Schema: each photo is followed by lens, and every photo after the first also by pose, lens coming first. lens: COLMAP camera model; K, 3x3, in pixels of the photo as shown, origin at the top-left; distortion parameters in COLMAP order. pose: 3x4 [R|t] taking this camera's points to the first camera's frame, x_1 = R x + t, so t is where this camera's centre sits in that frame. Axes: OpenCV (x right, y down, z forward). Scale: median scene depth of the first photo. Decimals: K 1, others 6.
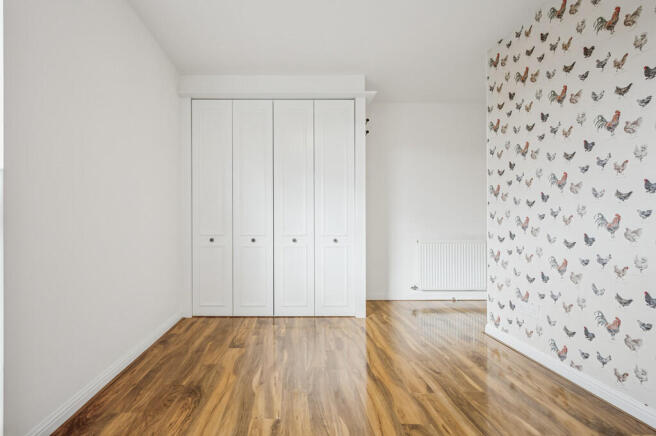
lens RADIAL K [[275.9, 0, 288.1], [0, 275.9, 221.9], [0, 0, 1]] dist [0.003461, 0.000108]
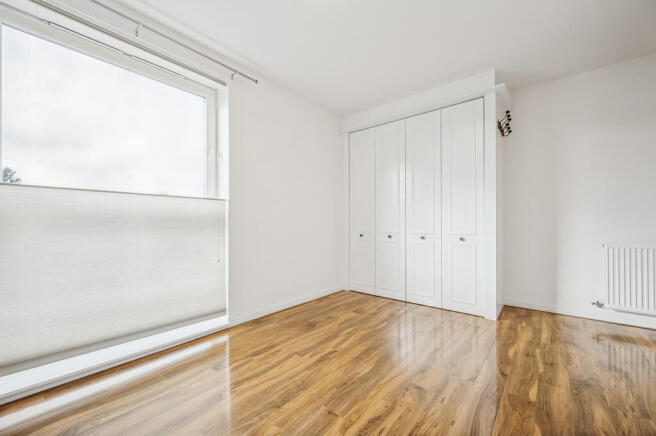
lens RADIAL K [[261.8, 0, 332.2], [0, 261.8, 222.5], [0, 0, 1]] dist [-0.001172, -0.000939]
pose [[0.768944, -0.003584, -0.639306, 0.444932], [0.006604, 0.999975, 0.002337, -0.001675], [0.639282, -0.006019, 0.768949, -0.068901]]
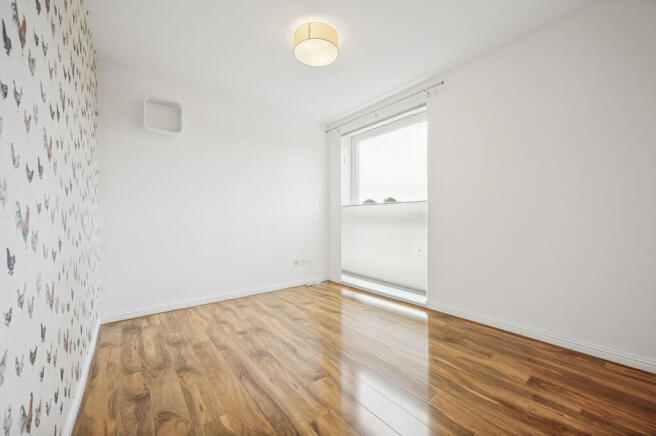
lens RADIAL K [[261.8, 0, 323.3], [0, 261.8, 217.1], [0, 0, 1]] dist [-0.001172, -0.000939]
pose [[-0.793829, -0.006357, -0.608108, 0.578036], [0.002733, 0.999898, -0.014020, 0.002898], [0.608135, -0.012792, -0.793731, 0.980547]]
